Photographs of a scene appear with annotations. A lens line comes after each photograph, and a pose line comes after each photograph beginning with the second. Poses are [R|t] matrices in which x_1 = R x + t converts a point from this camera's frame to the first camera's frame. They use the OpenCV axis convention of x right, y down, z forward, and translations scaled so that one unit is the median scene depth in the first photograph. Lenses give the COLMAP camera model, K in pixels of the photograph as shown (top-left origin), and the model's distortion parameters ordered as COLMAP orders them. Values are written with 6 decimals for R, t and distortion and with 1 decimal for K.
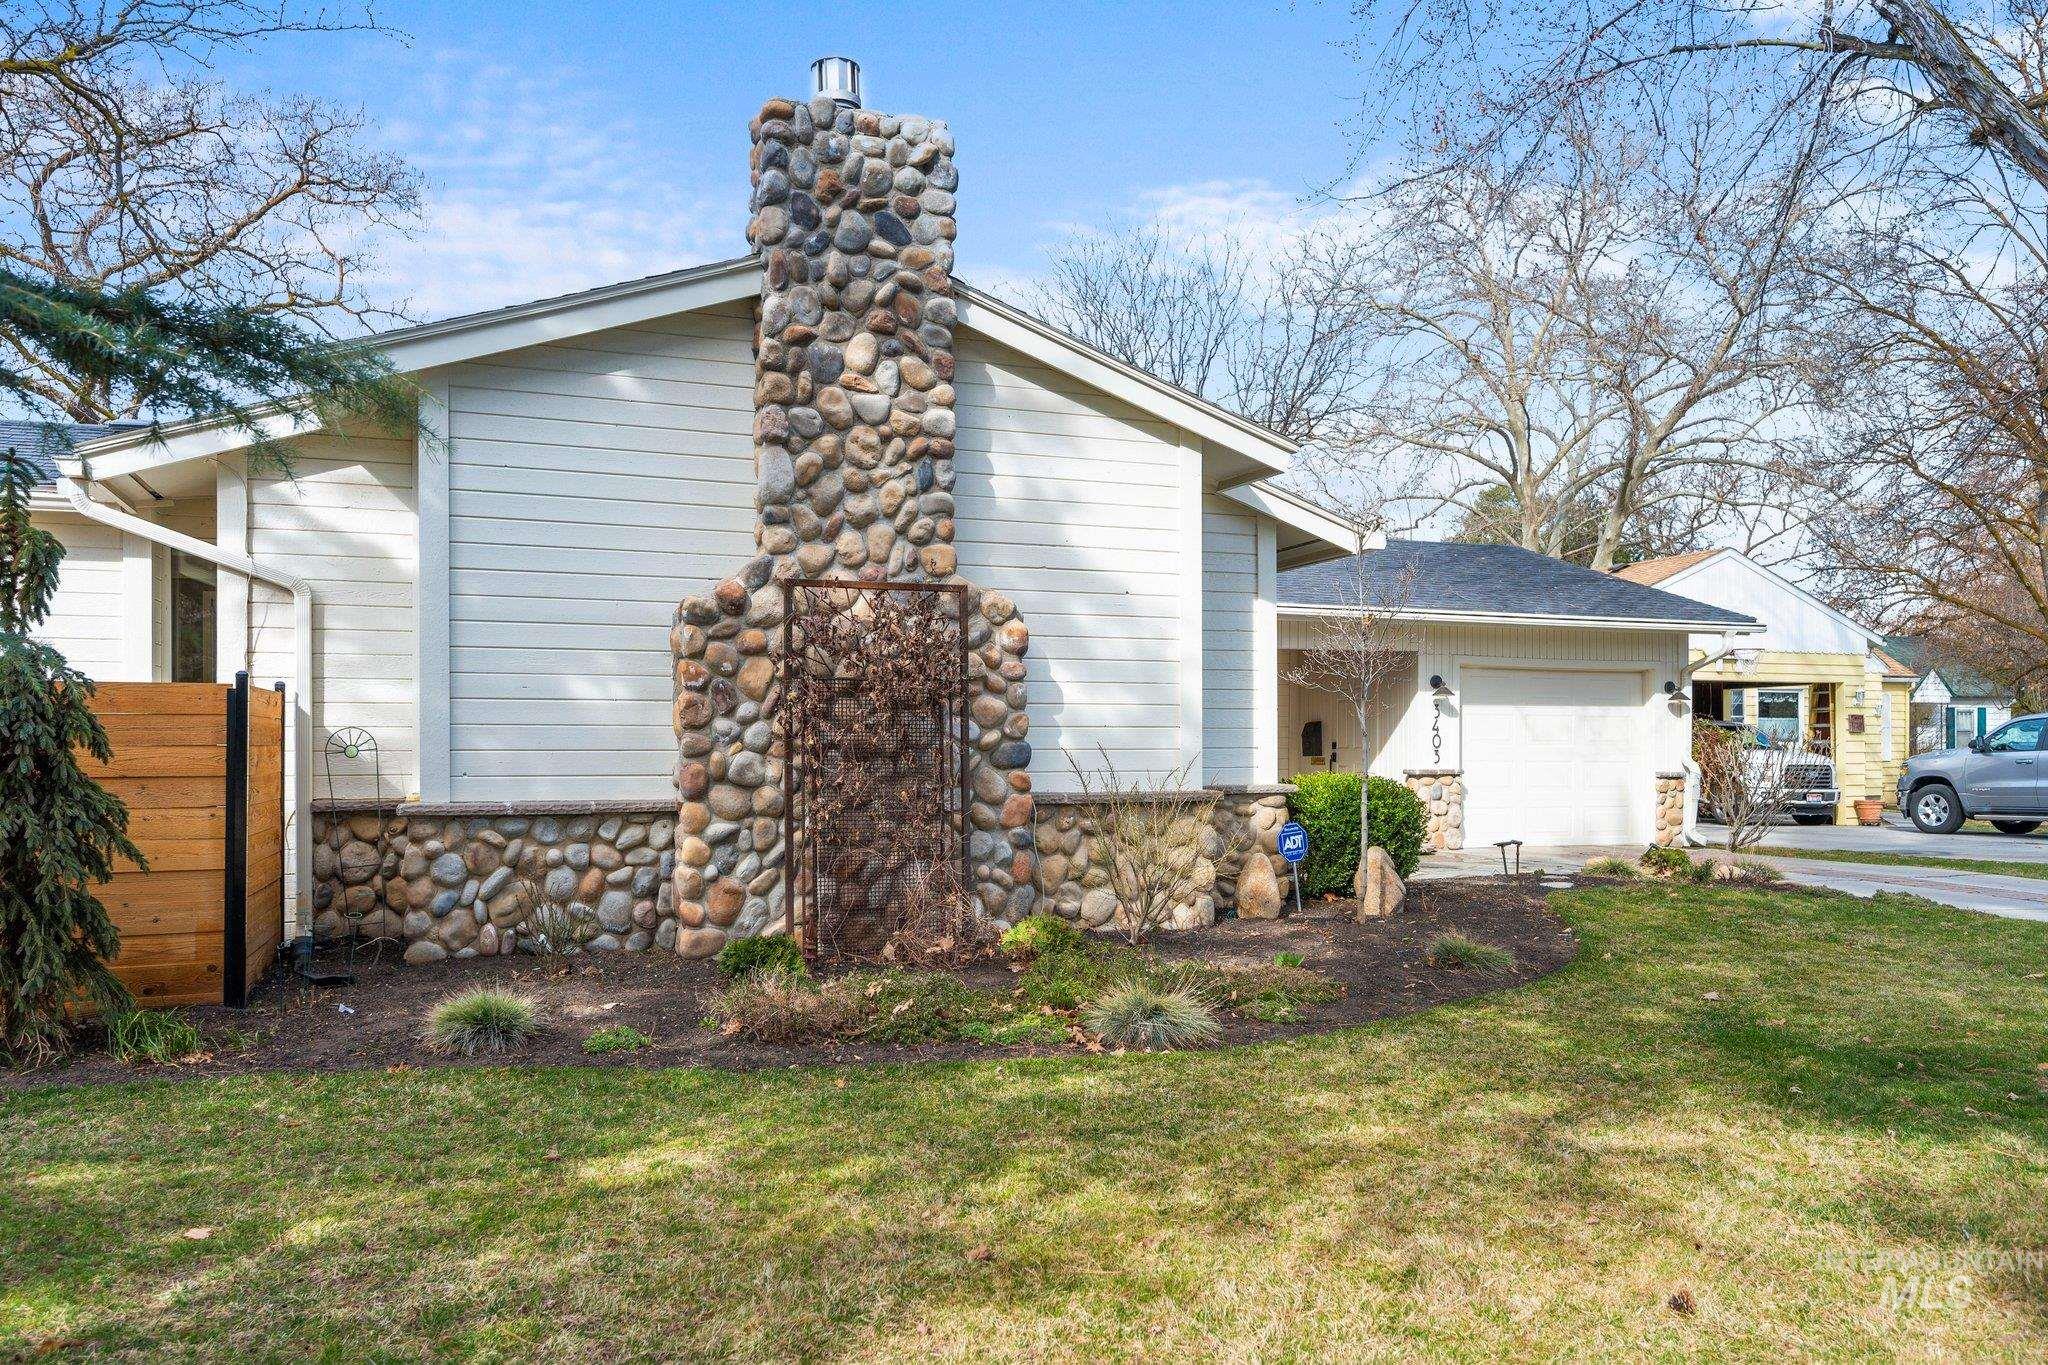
lens RADIAL K [[1520.3, 0, 1024.0], [0, 1520.3, 682.5], [0, 0, 1]] dist [-0.000283, -0.000955]
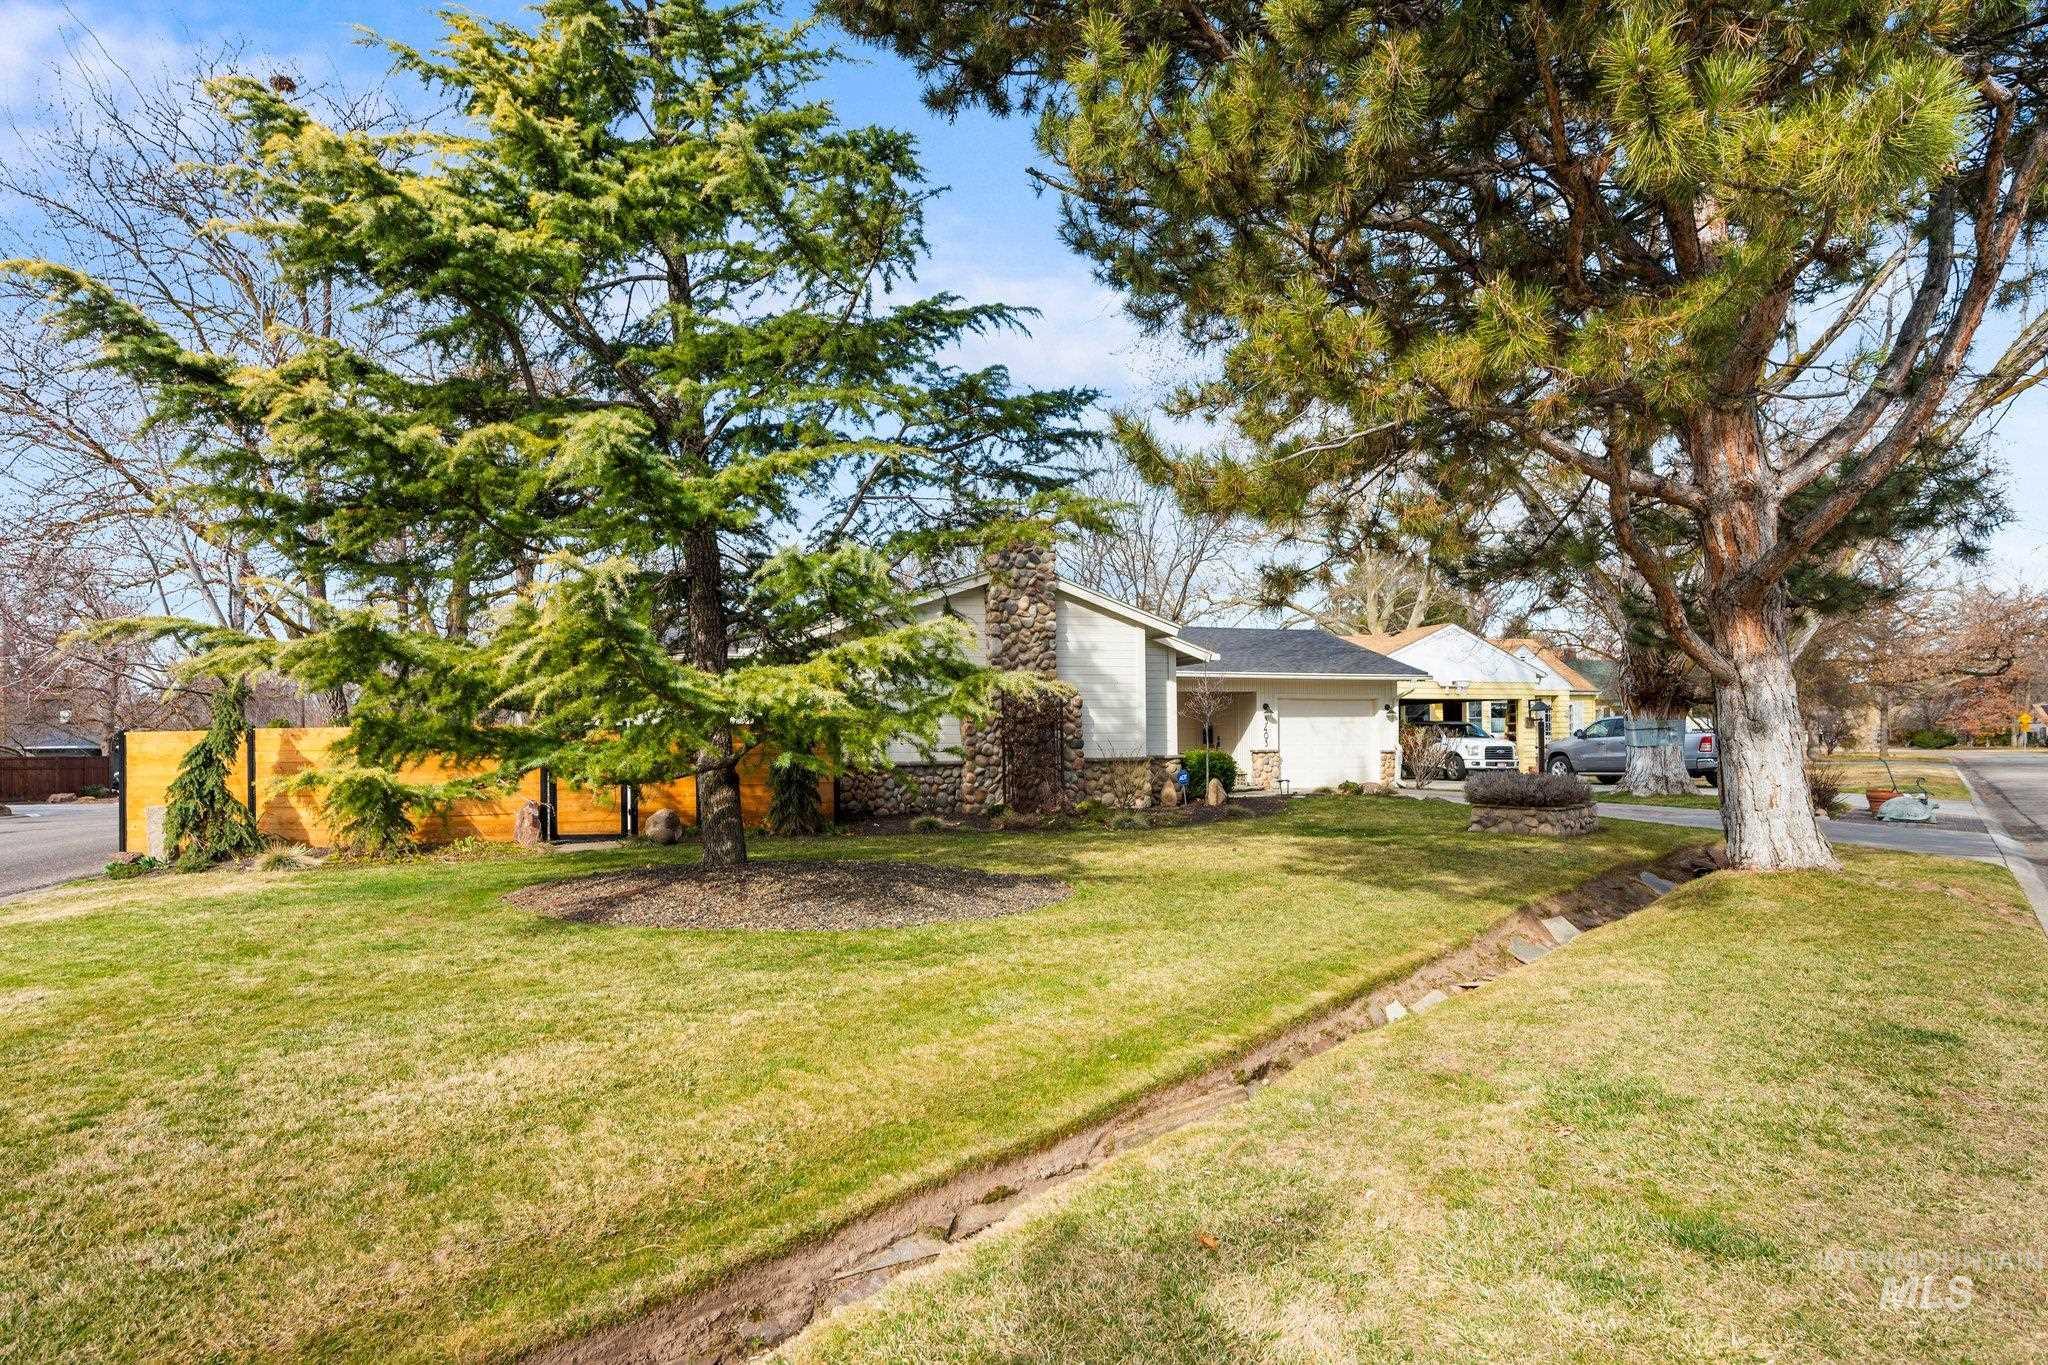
lens RADIAL K [[1249.0, 0, 1024.0], [0, 1249.0, 682.5], [0, 0, 1]] dist [0.000807, 0.000112]
pose [[0.999930, -0.009681, 0.006847, -0.110289], [0.009708, 0.999946, -0.003839, -0.052299], [-0.006809, 0.003905, 0.999969, -1.188379]]
